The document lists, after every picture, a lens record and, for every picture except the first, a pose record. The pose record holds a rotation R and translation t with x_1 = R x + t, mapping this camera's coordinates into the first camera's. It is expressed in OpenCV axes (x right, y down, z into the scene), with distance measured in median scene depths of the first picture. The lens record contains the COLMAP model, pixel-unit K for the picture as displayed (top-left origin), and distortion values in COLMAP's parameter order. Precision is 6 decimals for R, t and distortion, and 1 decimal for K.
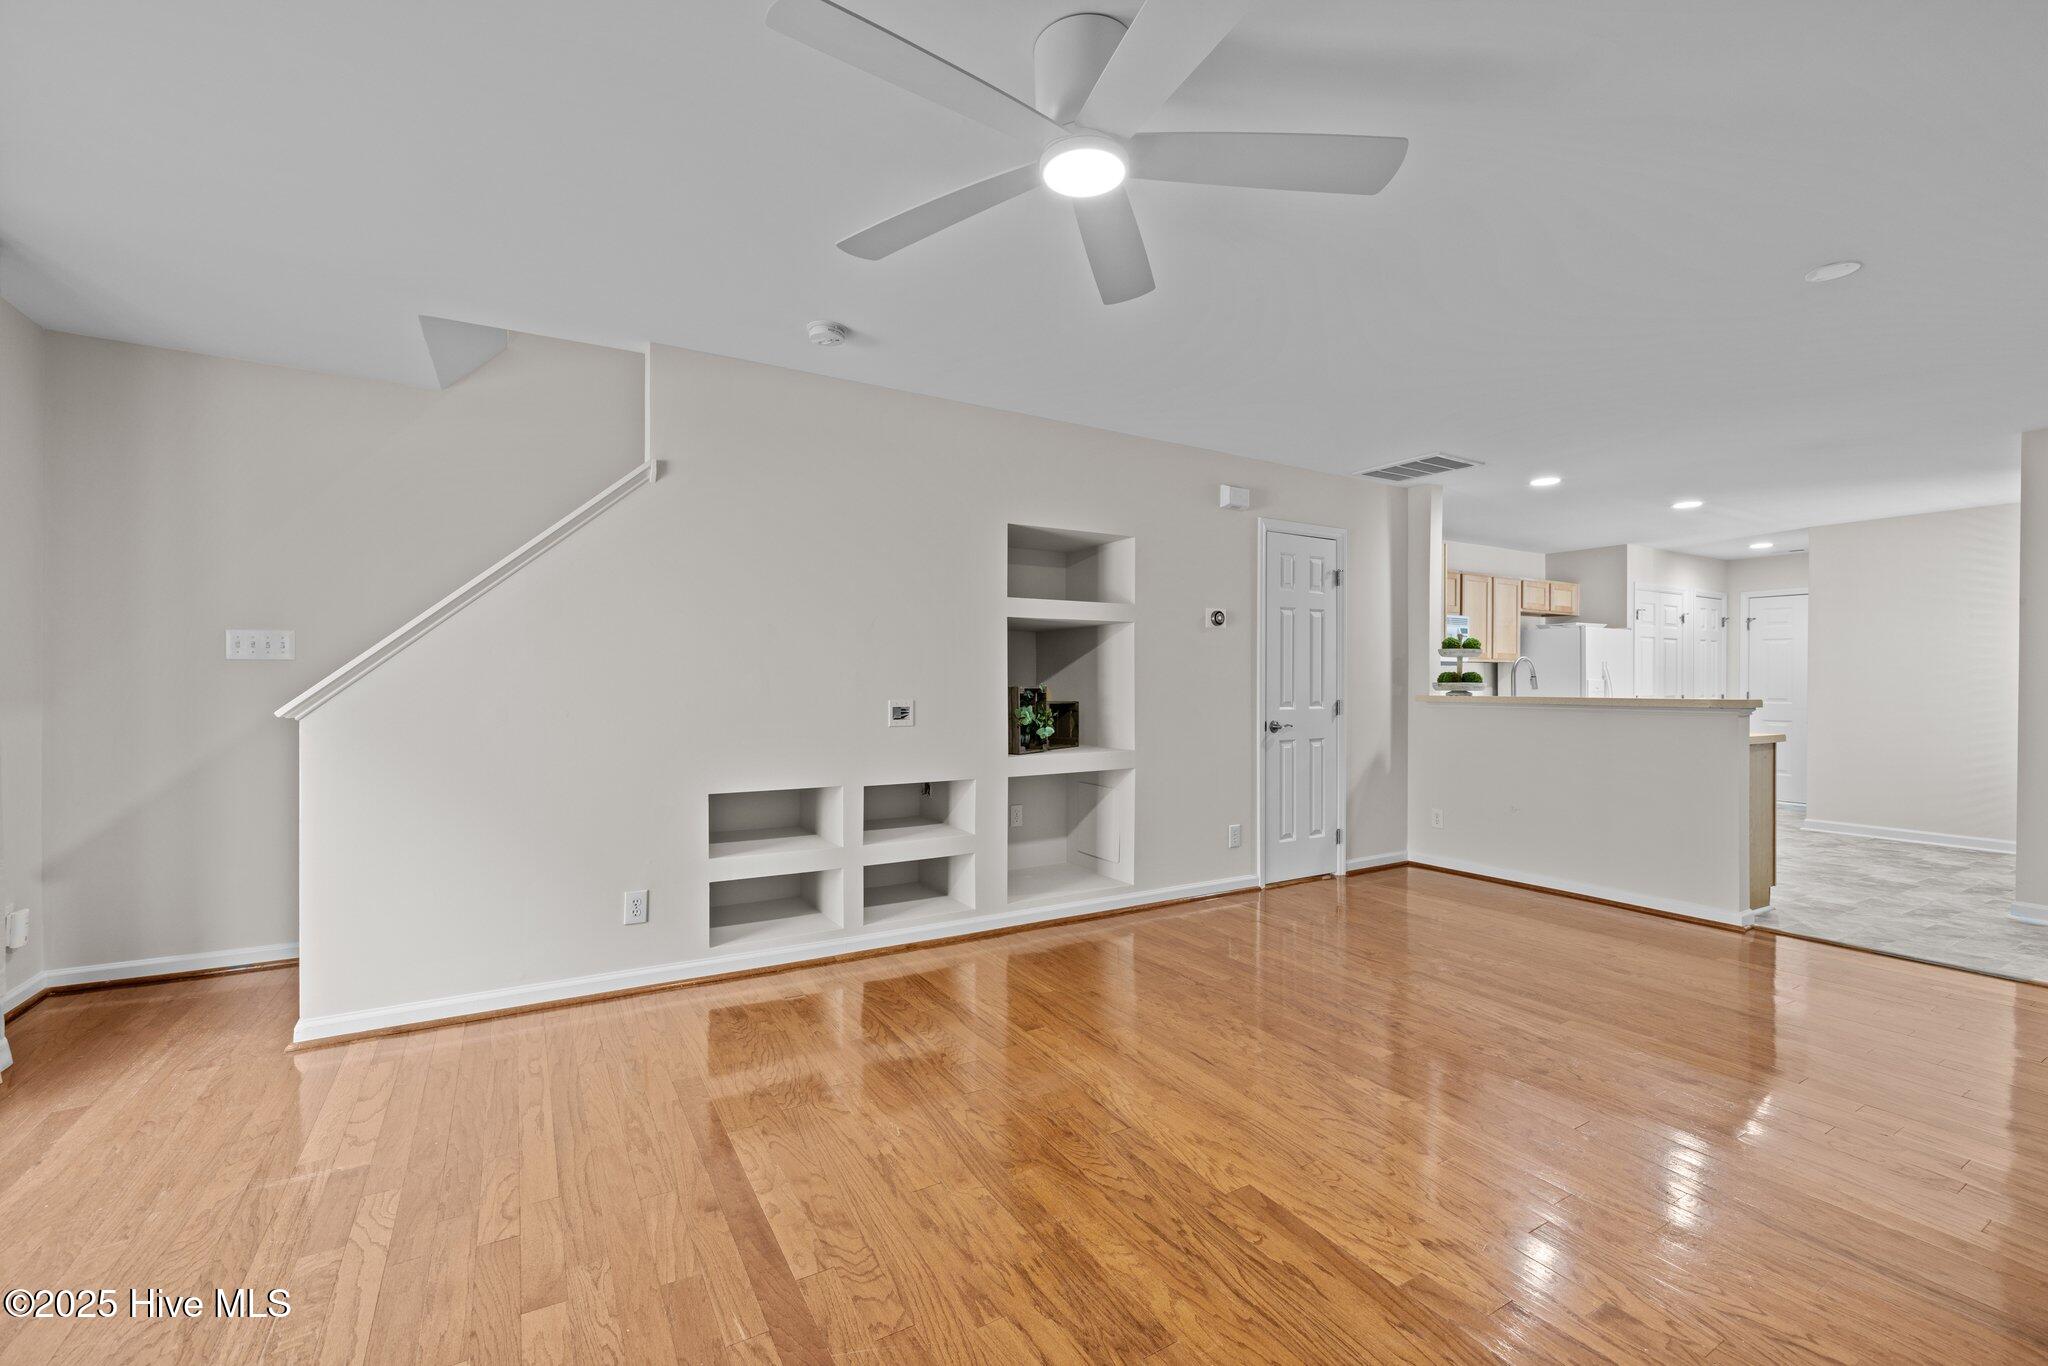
lens RADIAL K [[845.8, 0, 1024.0], [0, 845.8, 683.0], [0, 0, 1]] dist [0.000115, -0.000402]
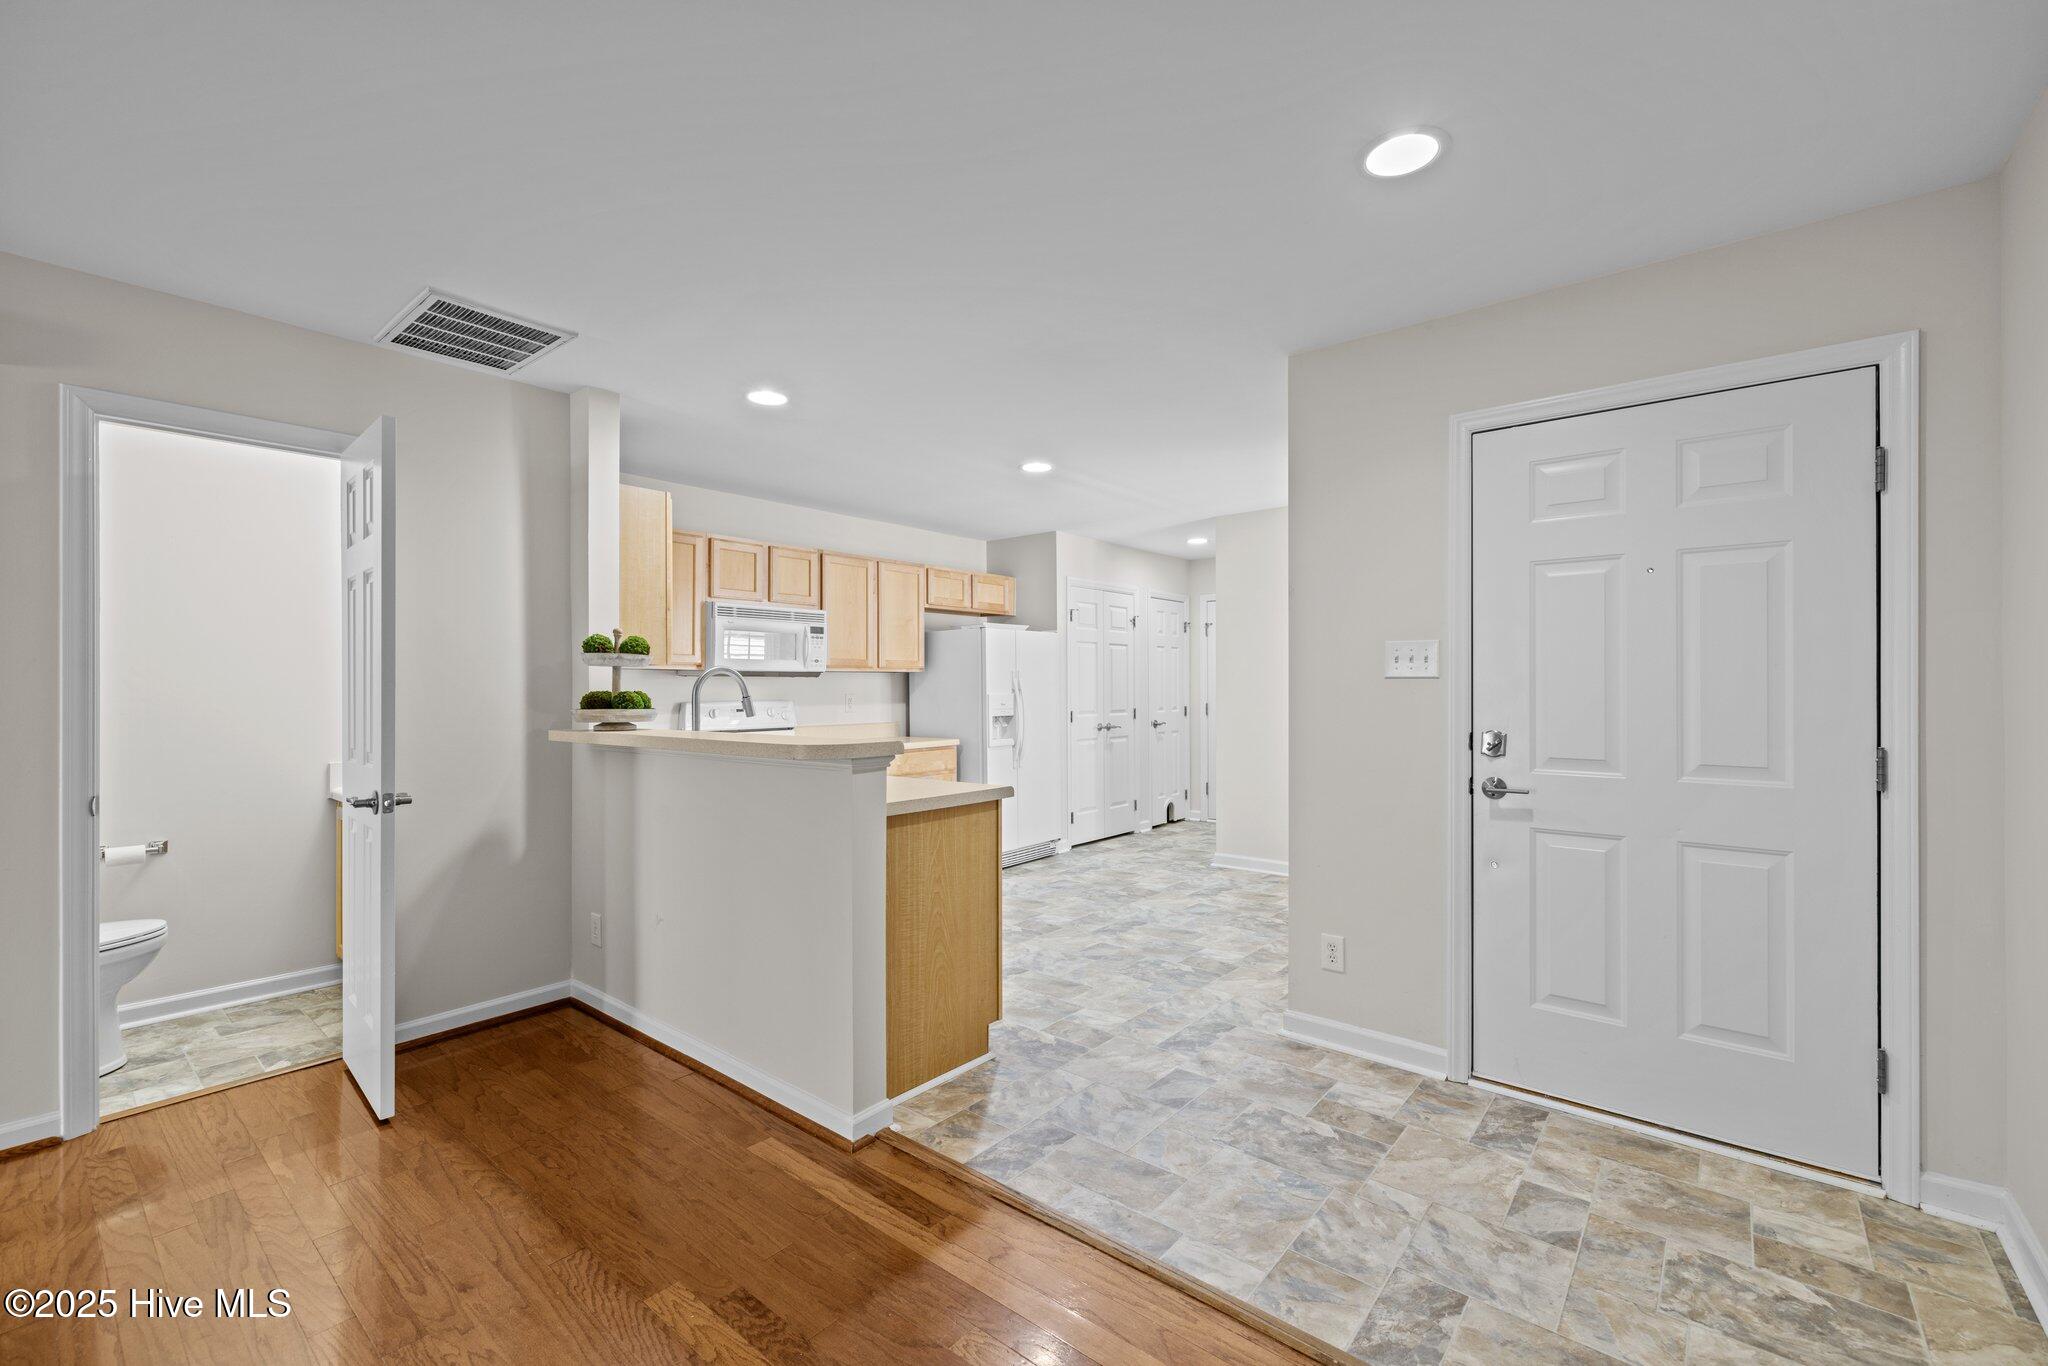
lens RADIAL K [[845.8, 0, 1024.0], [0, 845.8, 683.0], [0, 0, 1]] dist [0.000115, -0.000402]
pose [[0.942231, -0.006637, 0.334897, 0.434634], [0.008998, 0.999944, -0.005501, -0.009619], [-0.334842, 0.008197, 0.942239, 0.239048]]
